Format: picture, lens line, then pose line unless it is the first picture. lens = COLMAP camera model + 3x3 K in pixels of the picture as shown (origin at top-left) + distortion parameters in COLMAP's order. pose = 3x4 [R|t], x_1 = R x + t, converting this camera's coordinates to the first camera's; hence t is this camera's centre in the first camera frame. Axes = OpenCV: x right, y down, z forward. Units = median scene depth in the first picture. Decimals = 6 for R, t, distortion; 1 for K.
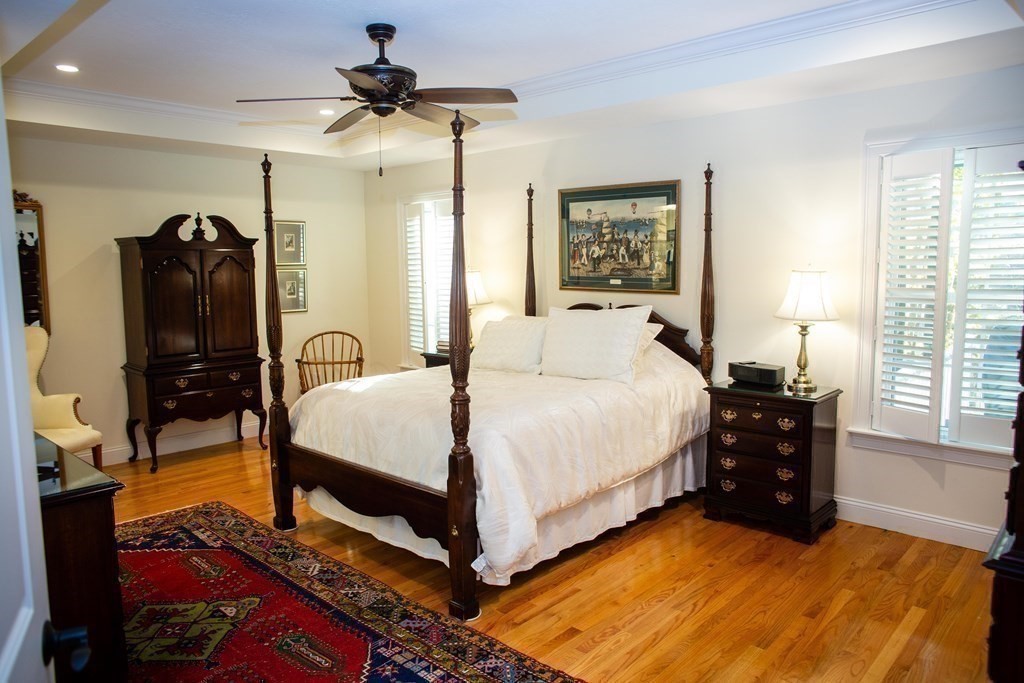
lens RADIAL K [[702.4, 0, 509.2], [0, 702.4, 340.7], [0, 0, 1]] dist [-0.060379, 0.055638]
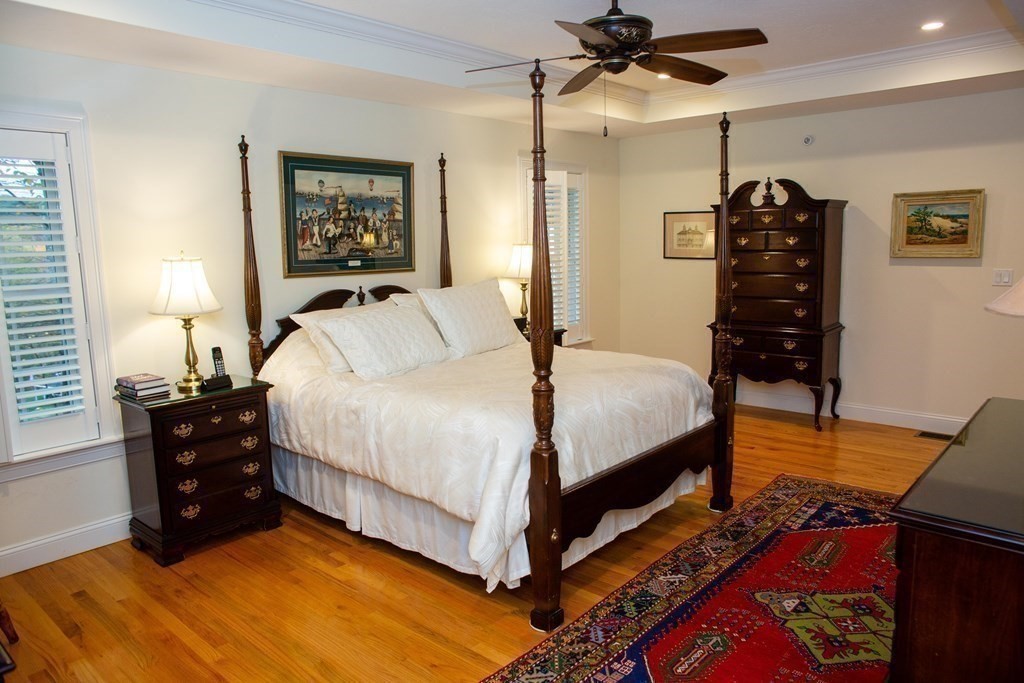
lens RADIAL K [[702.4, 0, 516.6], [0, 702.4, 343.0], [0, 0, 1]] dist [-0.060379, 0.055638]
pose [[-0.023478, -0.139210, 0.989985, -0.813139], [0.132247, 0.981123, 0.141100, -0.086772], [-0.990939, 0.134235, -0.004625, 0.846233]]
